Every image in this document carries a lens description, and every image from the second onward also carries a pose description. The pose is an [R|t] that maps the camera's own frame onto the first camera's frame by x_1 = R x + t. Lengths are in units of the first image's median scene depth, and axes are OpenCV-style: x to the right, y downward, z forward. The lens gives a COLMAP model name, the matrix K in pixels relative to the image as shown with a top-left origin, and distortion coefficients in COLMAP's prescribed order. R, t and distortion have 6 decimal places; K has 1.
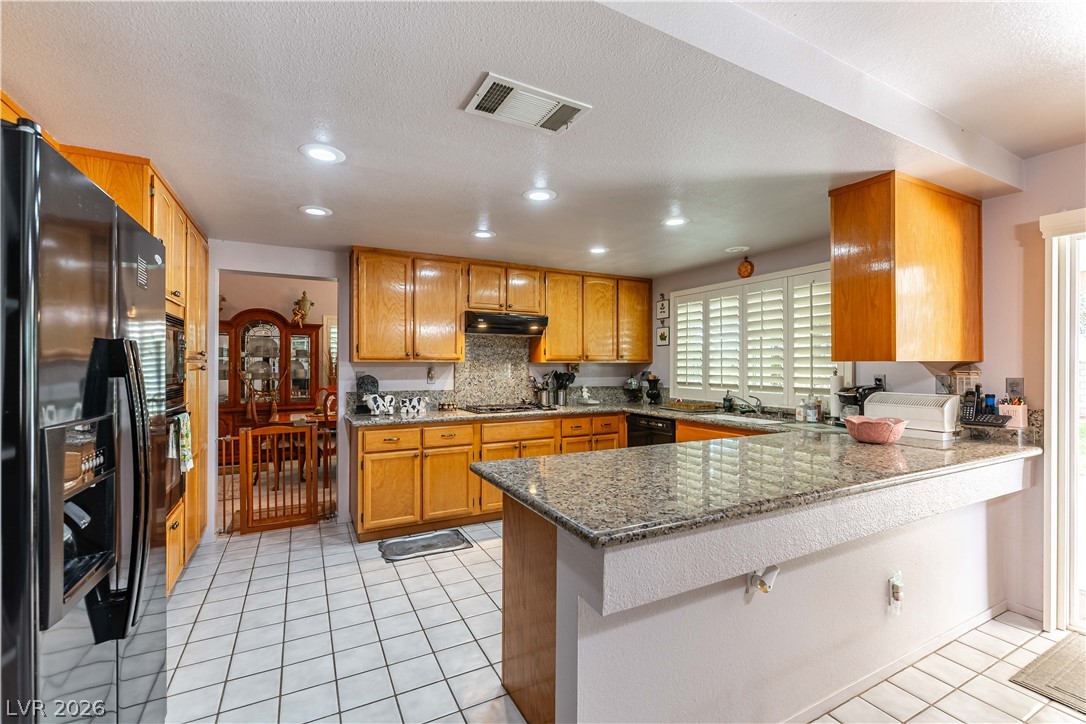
lens RADIAL K [[472.0, 0, 547.2], [0, 472.0, 362.7], [0, 0, 1]] dist [0.004873, 0.000116]
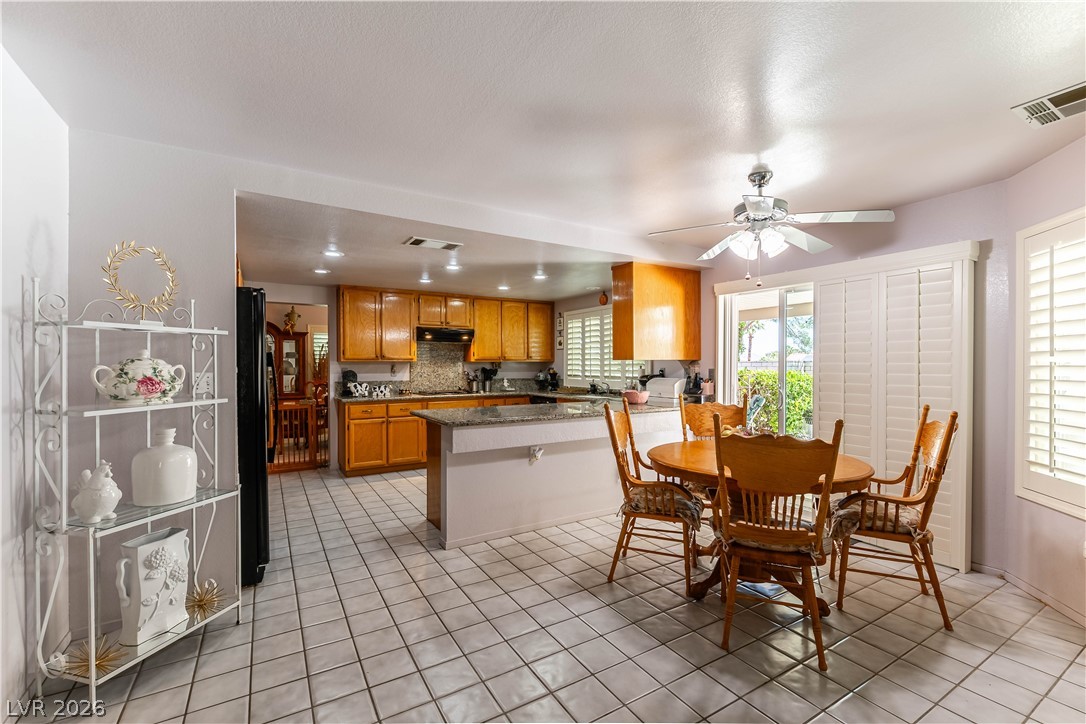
lens RADIAL K [[472.0, 0, 547.4], [0, 472.0, 369.9], [0, 0, 1]] dist [0.004873, 0.000116]
pose [[0.998077, -0.004453, 0.061827, 0.135986], [0.003452, 0.999861, 0.016291, 0.003078], [-0.061891, -0.016047, 0.997954, -0.478301]]
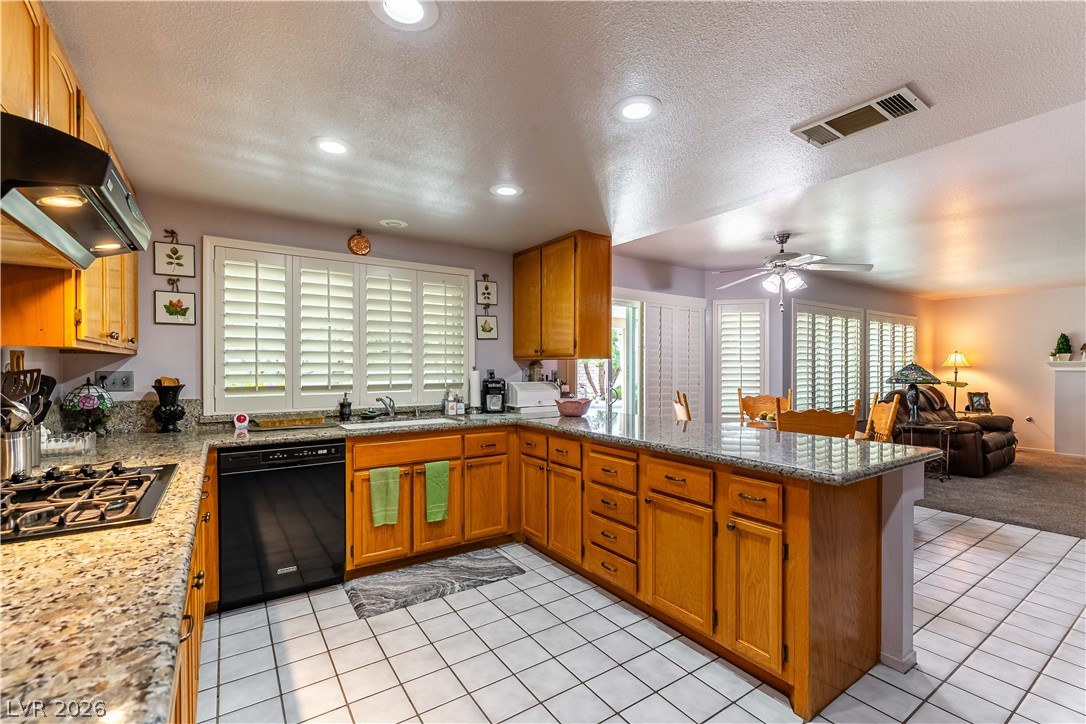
lens RADIAL K [[472.0, 0, 545.6], [0, 472.0, 365.6], [0, 0, 1]] dist [0.004873, 0.000116]
pose [[-0.108436, -0.007255, 0.994077, -0.411069], [-0.011008, 0.999921, 0.006097, 0.004703], [-0.994042, -0.010282, -0.108507, 0.720943]]
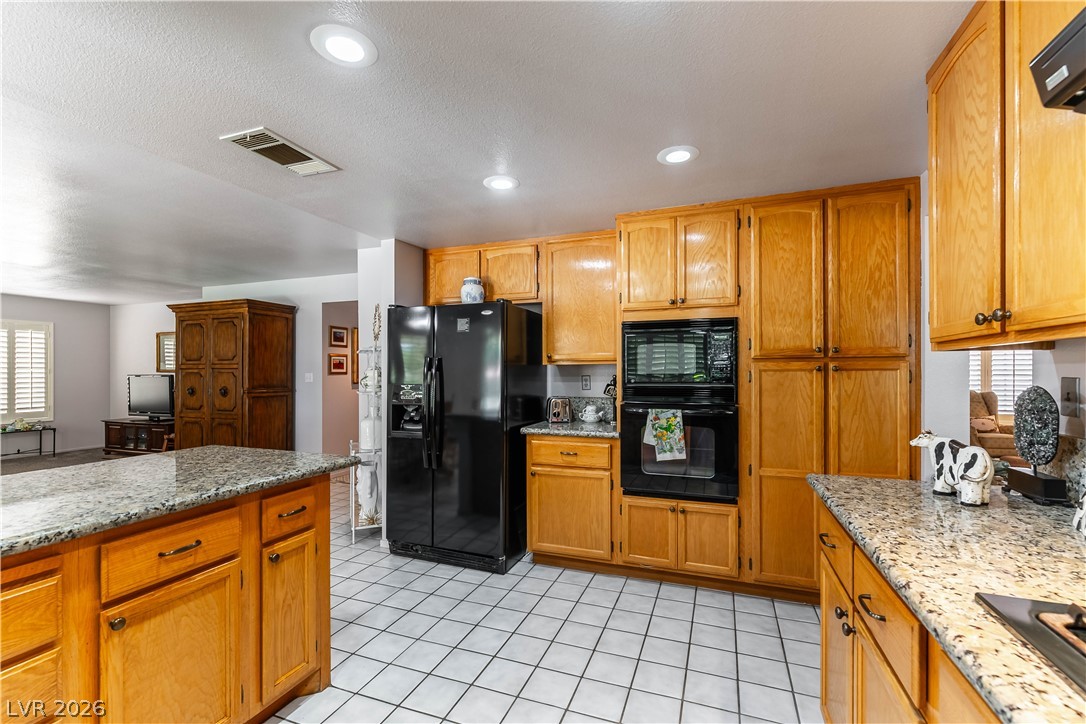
lens RADIAL K [[472.0, 0, 544.5], [0, 472.0, 369.8], [0, 0, 1]] dist [0.004873, 0.000116]
pose [[-0.747606, -0.010103, -0.664066, 0.143666], [0.001600, 0.999854, -0.017012, 0.012043], [0.664141, -0.013781, -0.747480, 0.947956]]
